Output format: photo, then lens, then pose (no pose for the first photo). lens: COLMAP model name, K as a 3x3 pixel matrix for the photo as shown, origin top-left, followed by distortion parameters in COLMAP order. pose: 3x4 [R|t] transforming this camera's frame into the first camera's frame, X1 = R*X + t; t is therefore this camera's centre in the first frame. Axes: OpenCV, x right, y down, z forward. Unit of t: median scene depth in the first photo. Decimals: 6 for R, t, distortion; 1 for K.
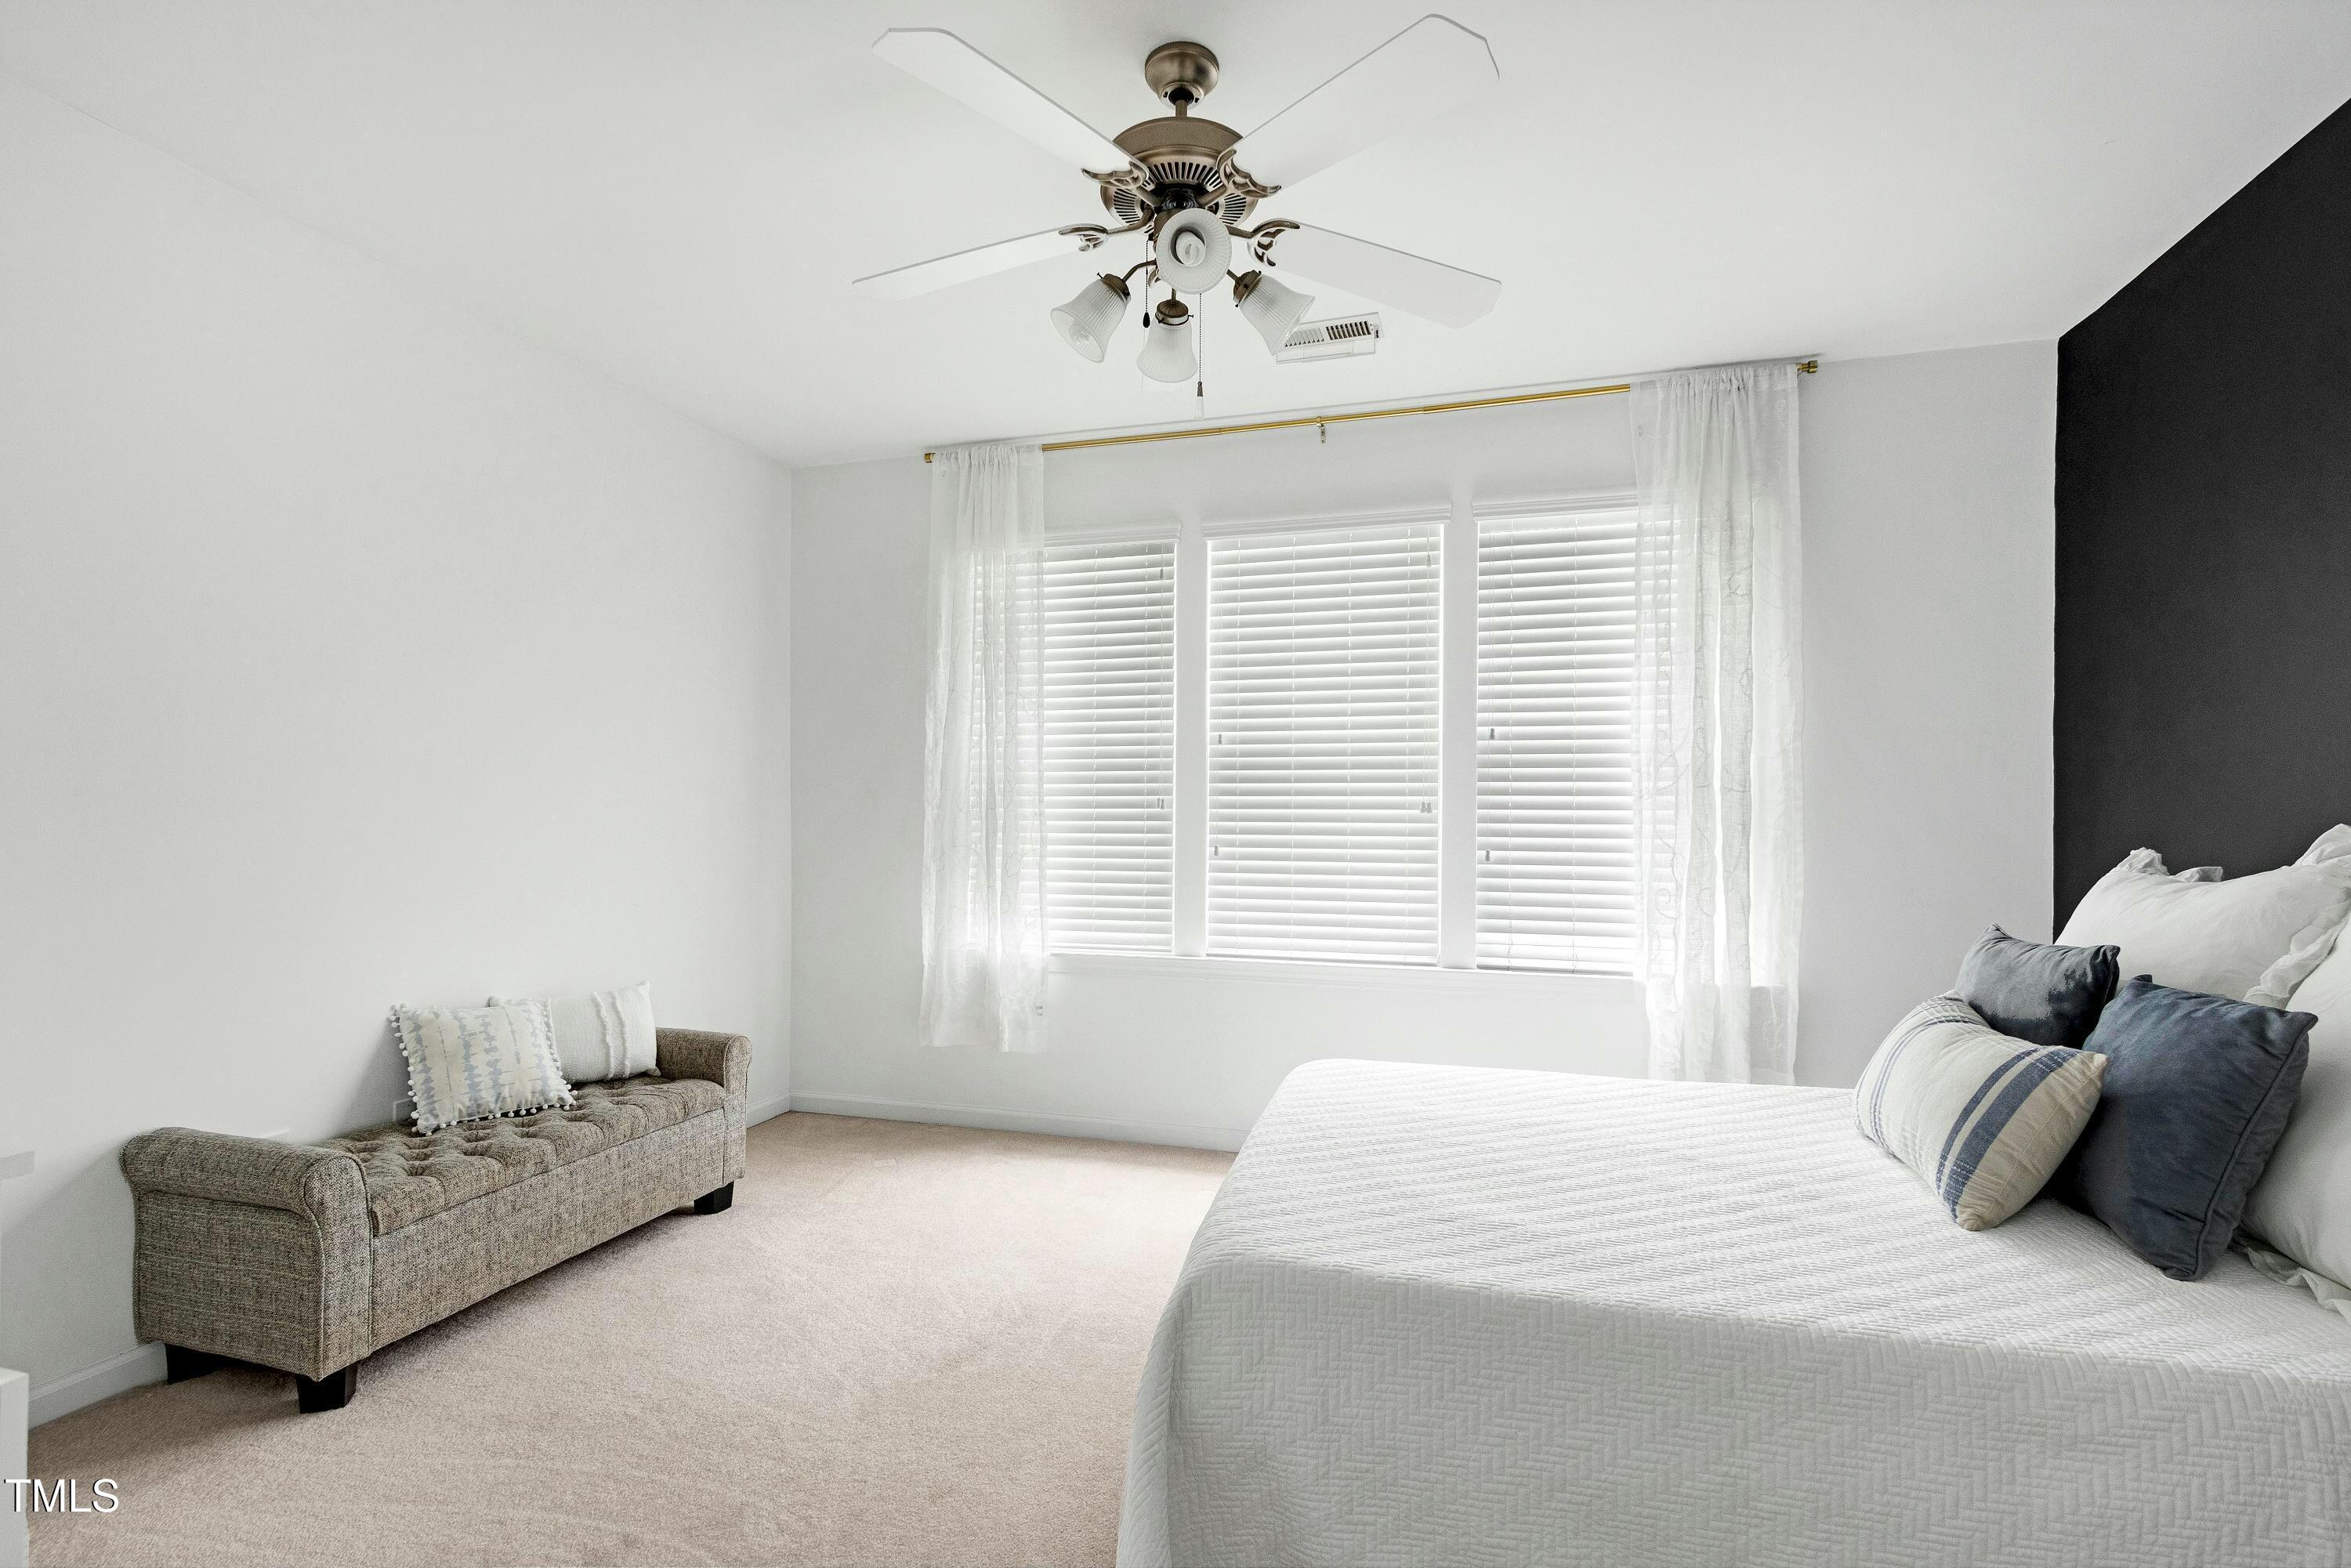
lens RADIAL K [[1081.4, 0, 1168.7], [0, 1081.4, 800.7], [0, 0, 1]] dist [0.005058, -0.000243]
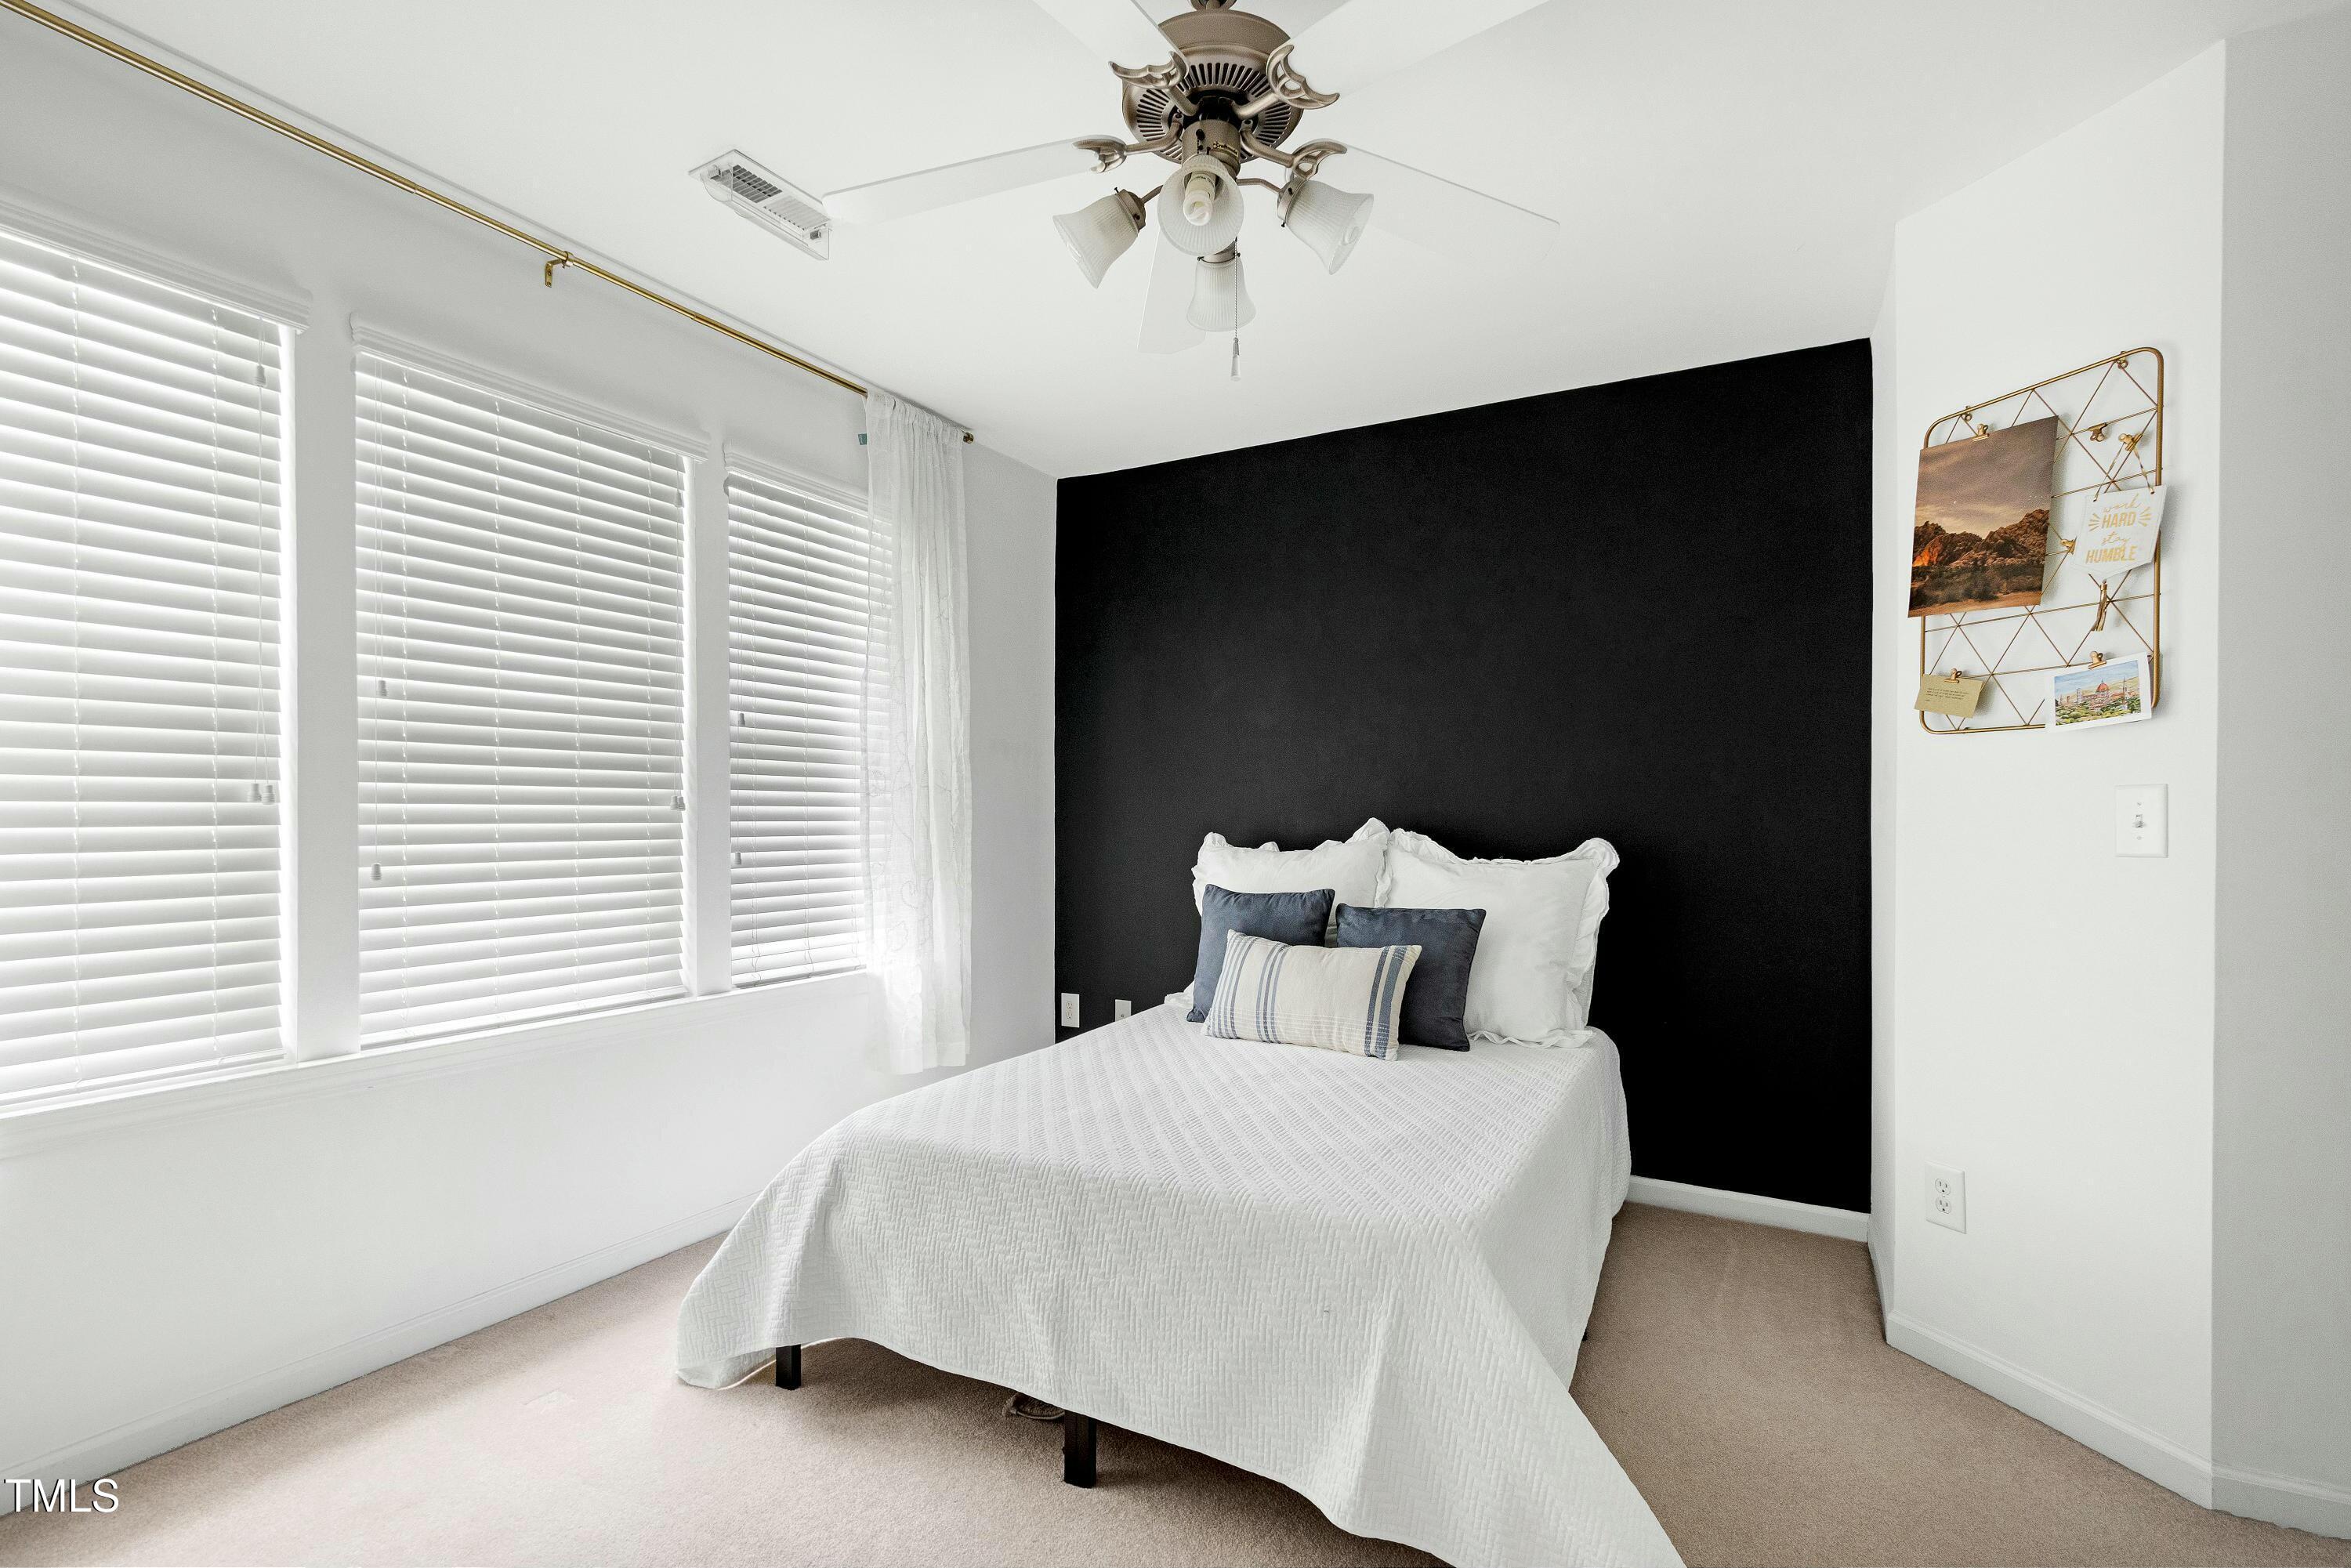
lens RADIAL K [[1081.4, 0, 1171.2], [0, 1081.4, 794.3], [0, 0, 1]] dist [0.005058, -0.000243]
pose [[0.232851, 0.011049, 0.972450, -0.630426], [-0.017974, 0.999814, -0.007056, -0.001423], [-0.972346, -0.015836, 0.233006, 0.609007]]
